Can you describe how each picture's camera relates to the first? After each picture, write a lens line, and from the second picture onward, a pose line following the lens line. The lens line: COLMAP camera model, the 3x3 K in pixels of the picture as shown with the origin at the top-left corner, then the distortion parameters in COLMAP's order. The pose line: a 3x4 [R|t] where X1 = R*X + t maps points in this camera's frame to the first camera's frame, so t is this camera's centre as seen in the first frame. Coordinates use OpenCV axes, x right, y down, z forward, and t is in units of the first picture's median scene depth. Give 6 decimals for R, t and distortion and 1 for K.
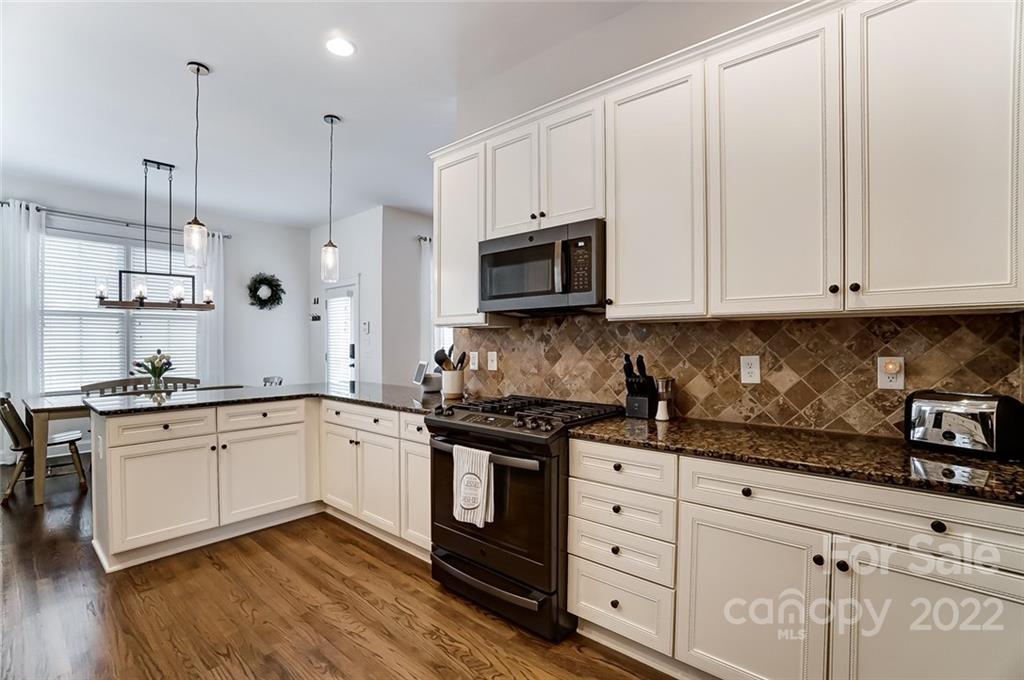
lens RADIAL K [[457.3, 0, 500.2], [0, 457.3, 344.9], [0, 0, 1]] dist [-0.061056, 0.025239]
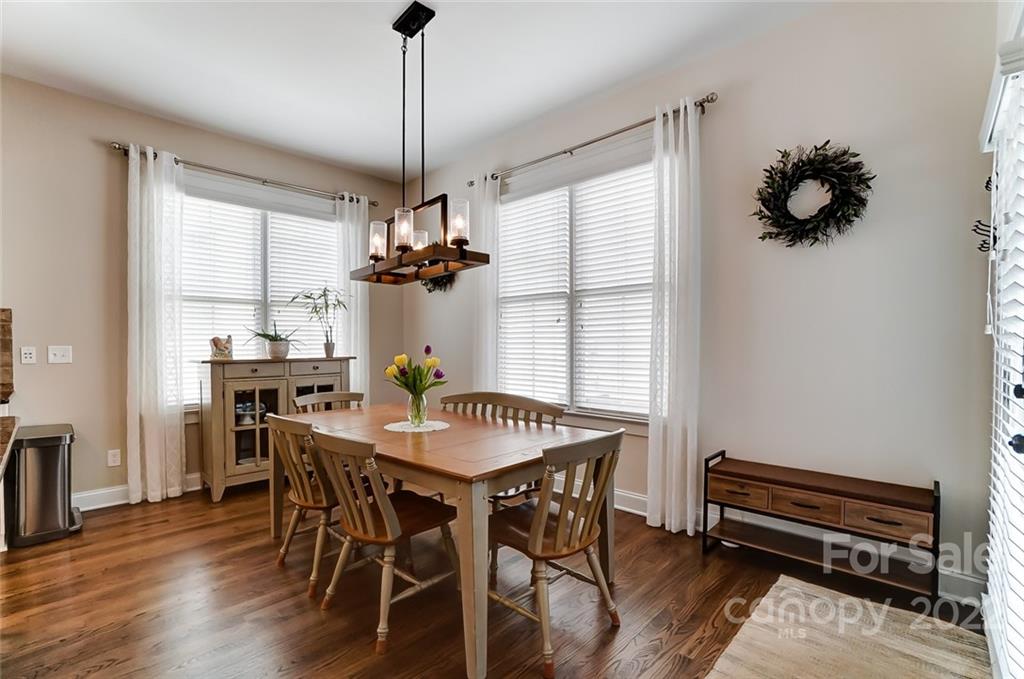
lens RADIAL K [[449.9, 0, 507.8], [0, 449.9, 344.2], [0, 0, 1]] dist [-0.066584, 0.021342]
pose [[-0.053475, 0.012611, -0.998490, -0.332453], [-0.000588, 0.999920, 0.012661, -0.005086], [0.998569, 0.001264, -0.053463, 1.704615]]
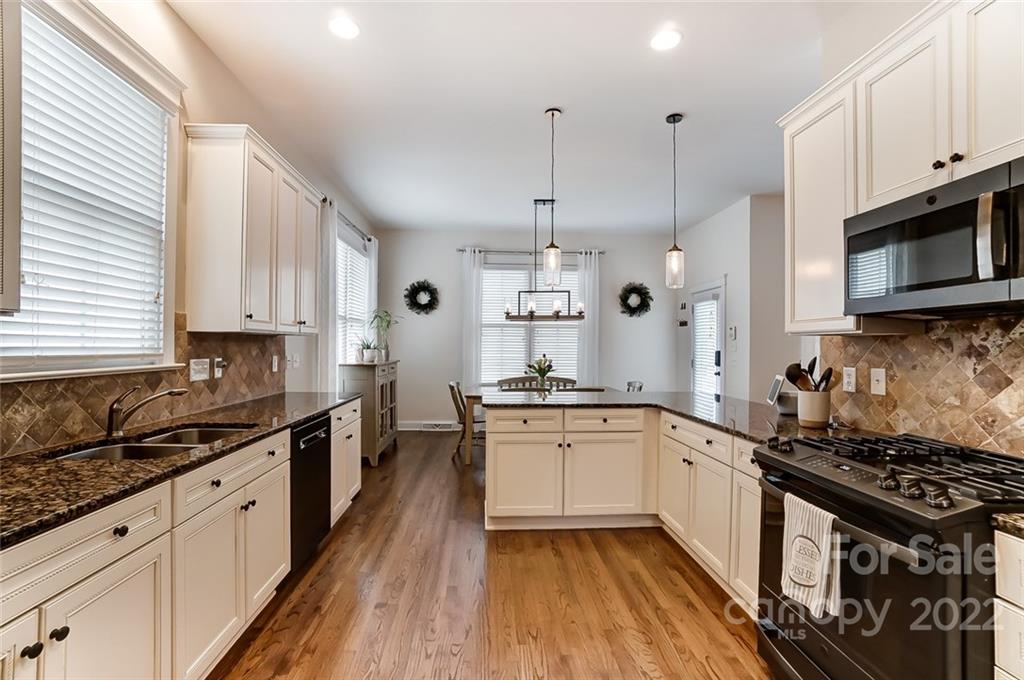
lens RADIAL K [[454.6, 0, 507.1], [0, 454.6, 343.7], [0, 0, 1]] dist [-0.066598, 0.024934]
pose [[0.695696, 0.003811, -0.718326, 0.072326], [-0.011351, 0.999919, -0.005688, -0.013588], [0.718247, 0.012110, 0.695683, 0.103827]]
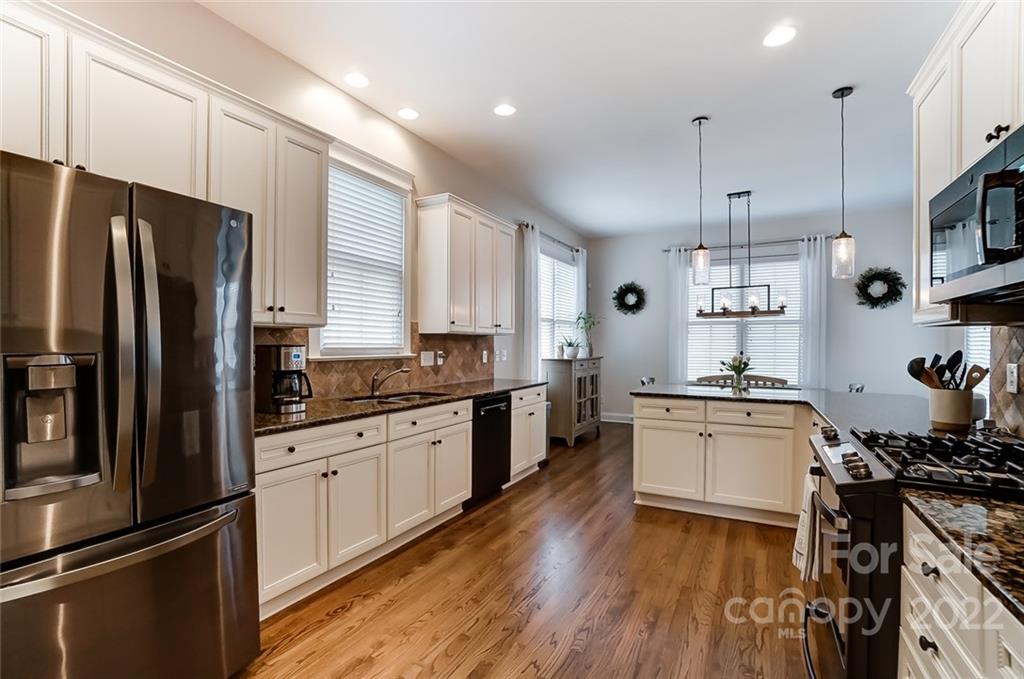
lens RADIAL K [[460.5, 0, 507.2], [0, 460.5, 342.9], [0, 0, 1]] dist [-0.057859, 0.023730]
pose [[0.217157, -0.000394, -0.976137, 0.398163], [-0.007776, 0.999967, -0.002134, -0.006775], [0.976106, 0.008054, 0.217147, 0.206277]]
